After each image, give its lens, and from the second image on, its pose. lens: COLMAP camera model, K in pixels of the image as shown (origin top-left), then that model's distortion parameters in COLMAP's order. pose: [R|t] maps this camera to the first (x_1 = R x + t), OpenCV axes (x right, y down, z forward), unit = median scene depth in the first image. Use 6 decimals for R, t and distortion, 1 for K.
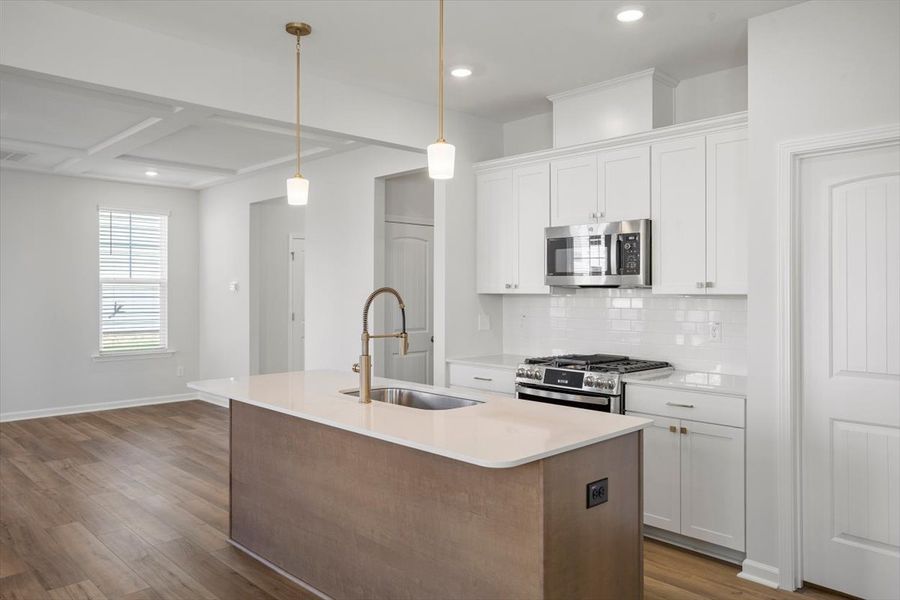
lens RADIAL K [[649.3, 0, 451.7], [0, 649.3, 293.0], [0, 0, 1]] dist [0.005566, 0.006327]
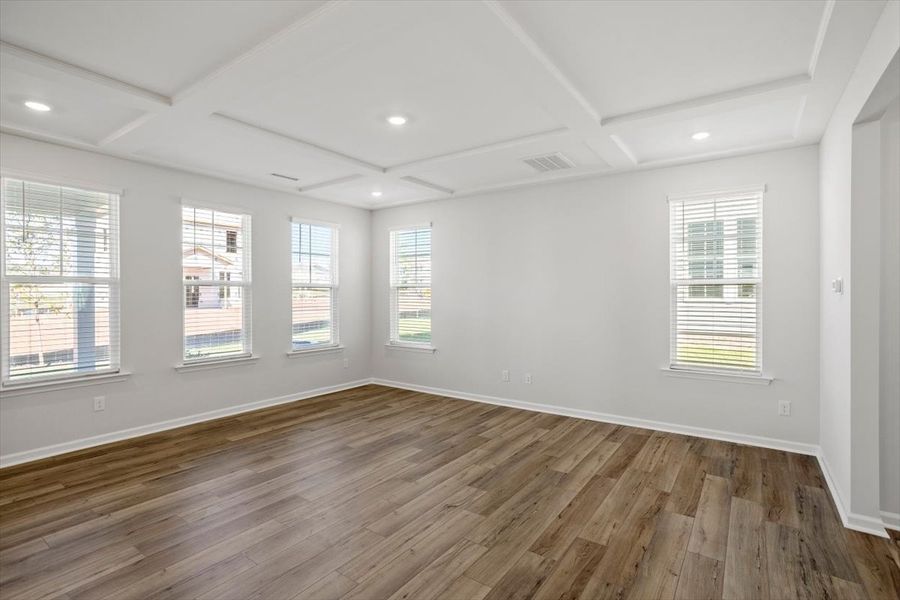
lens RADIAL K [[432.6, 0, 454.8], [0, 432.6, 300.4], [0, 0, 1]] dist [-0.035305, 0.014888]
pose [[0.192744, 0.013020, -0.981163, -0.064985], [-0.002788, 0.999915, 0.012721, -0.003369], [0.981245, 0.000284, 0.192763, 1.170400]]
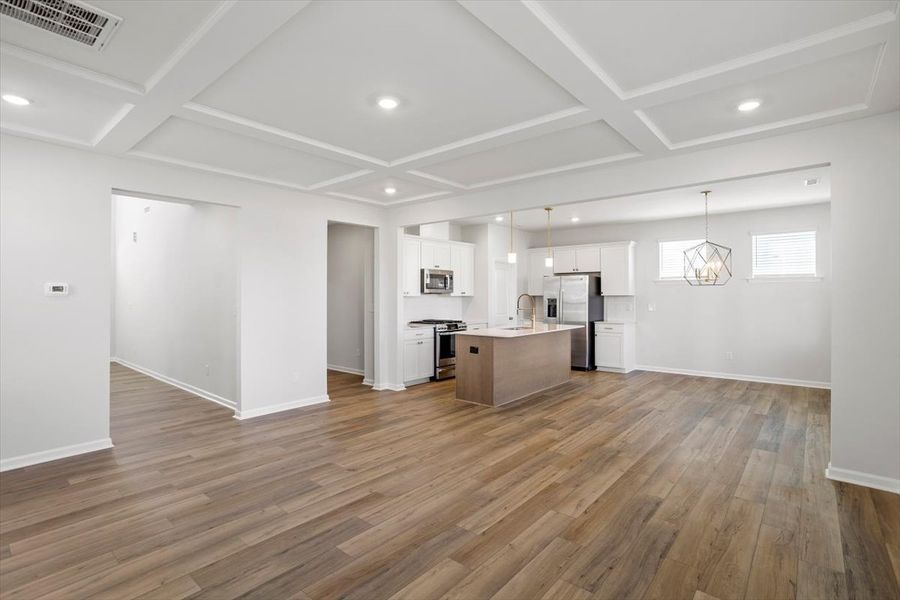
lens RADIAL K [[432.6, 0, 451.3], [0, 432.6, 296.4], [0, 0, 1]] dist [-0.035305, 0.014888]
pose [[-0.097550, -0.004154, 0.995222, -1.652921], [0.004206, 0.999981, 0.004587, -0.005659], [-0.995222, 0.004634, -0.097531, 1.184369]]
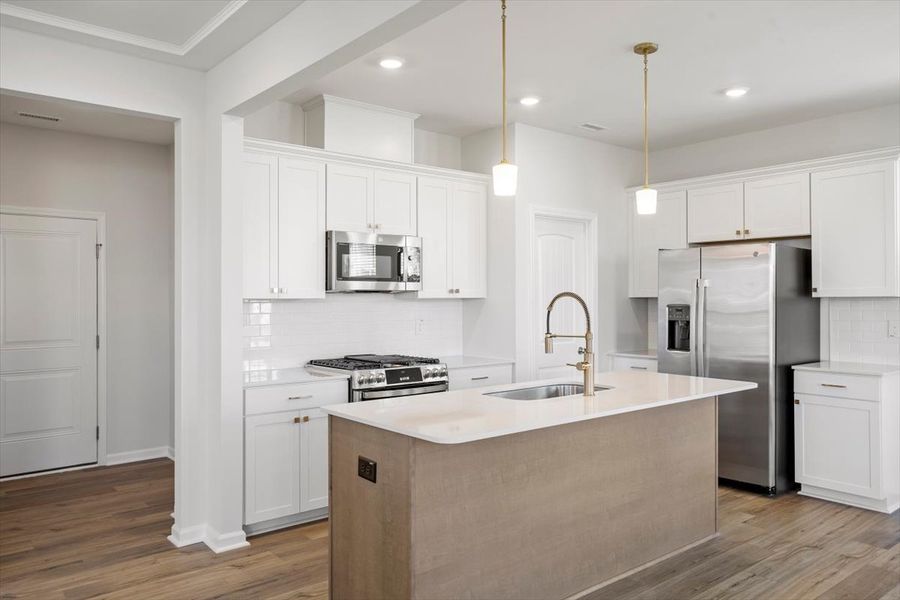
lens RADIAL K [[661.3, 0, 453.2], [0, 661.3, 295.6], [0, 0, 1]] dist [-0.013095, 0.032559]
pose [[0.076651, 0.000411, 0.997058, -0.927576], [0.004902, 0.999988, -0.000789, -0.001521], [-0.997046, 0.004948, 0.076648, 0.832658]]
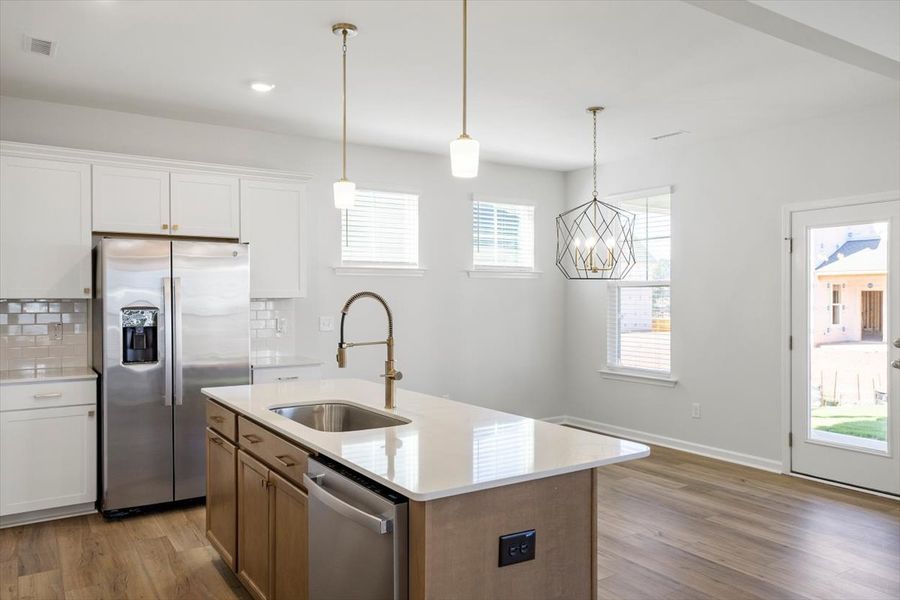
lens RADIAL K [[661.3, 0, 447.8], [0, 661.3, 301.5], [0, 0, 1]] dist [-0.013095, 0.032559]
pose [[-0.981978, -0.002327, 0.188982, -0.297493], [-0.000857, 0.999969, 0.007863, -0.000613], [-0.188995, 0.007559, -0.981949, 1.436110]]
